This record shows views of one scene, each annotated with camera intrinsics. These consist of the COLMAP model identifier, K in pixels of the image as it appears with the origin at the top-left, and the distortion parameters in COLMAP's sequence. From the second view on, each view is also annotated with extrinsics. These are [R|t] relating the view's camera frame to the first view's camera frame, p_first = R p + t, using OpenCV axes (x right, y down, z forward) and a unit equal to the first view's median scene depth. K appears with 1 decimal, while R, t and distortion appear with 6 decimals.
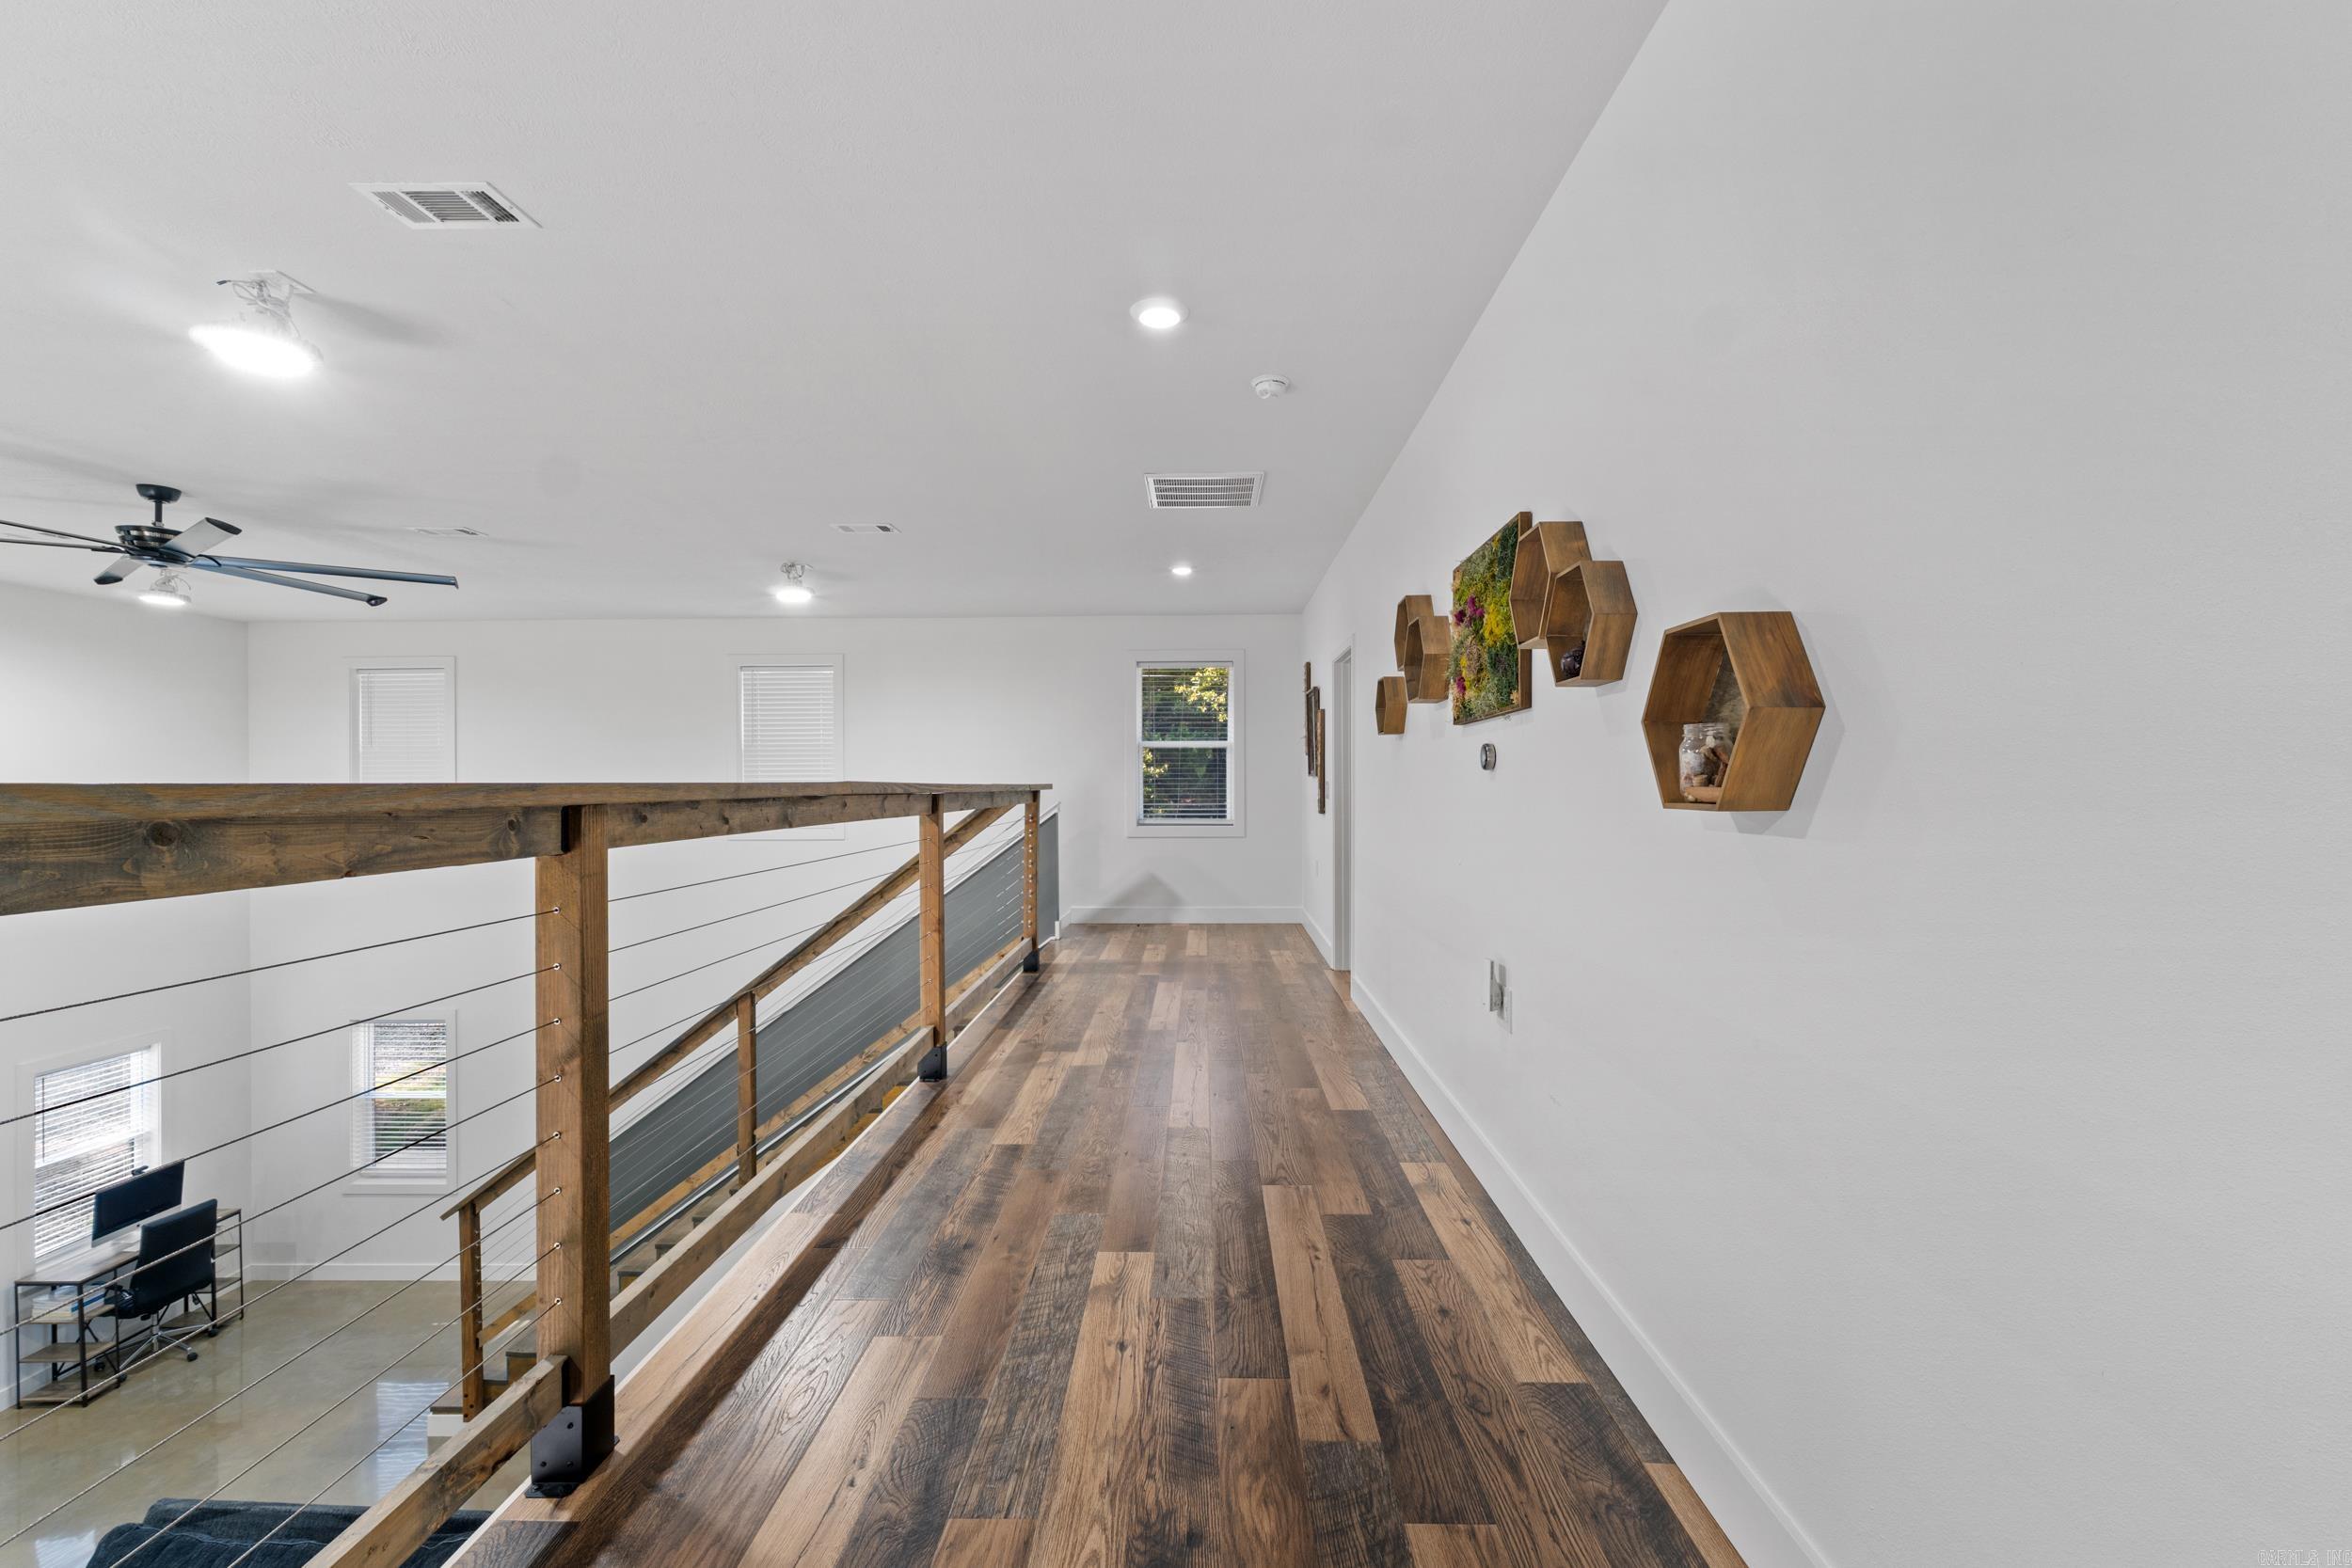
lens RADIAL K [[983.2, 0, 1175.8], [0, 983.2, 790.2], [0, 0, 1]] dist [0.003194, 0.001938]
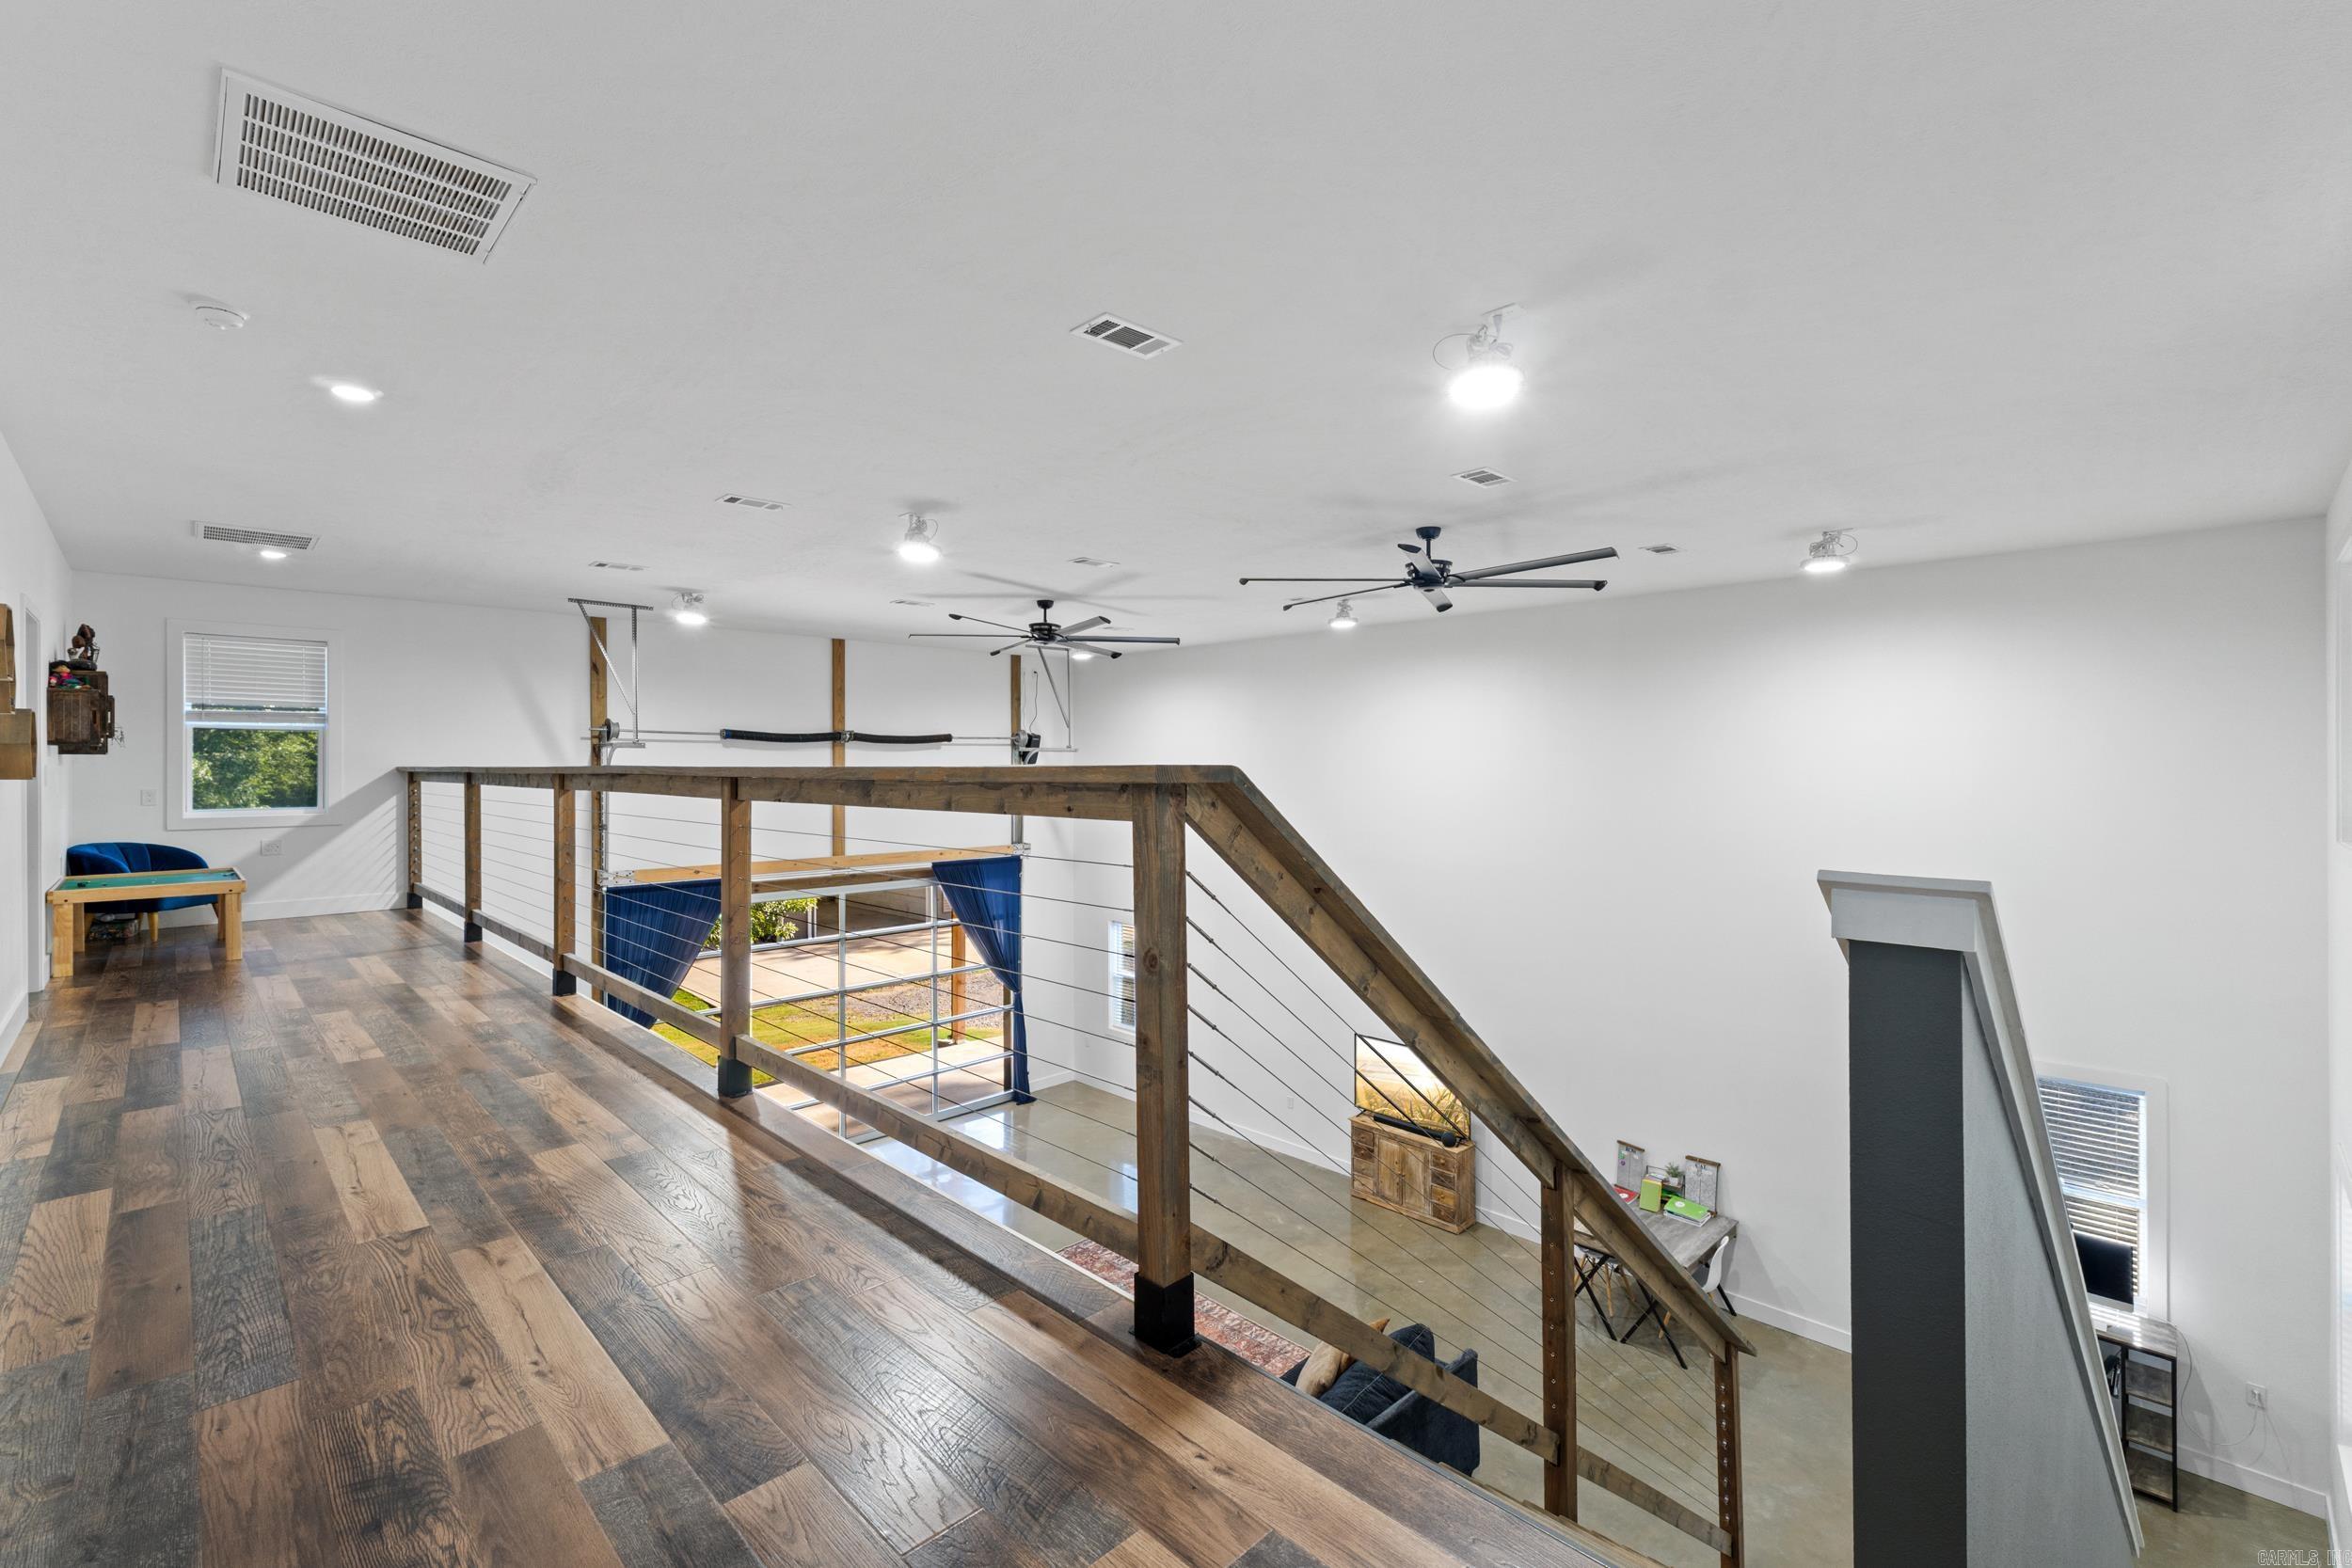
lens RADIAL K [[983.2, 0, 1174.0], [0, 983.2, 749.6], [0, 0, 1]] dist [0.003194, 0.001938]
pose [[-0.679849, 0.005050, -0.733335, 0.145796], [0.009047, 0.999958, -0.001501, -0.017743], [0.733296, -0.007655, -0.679866, 1.970890]]
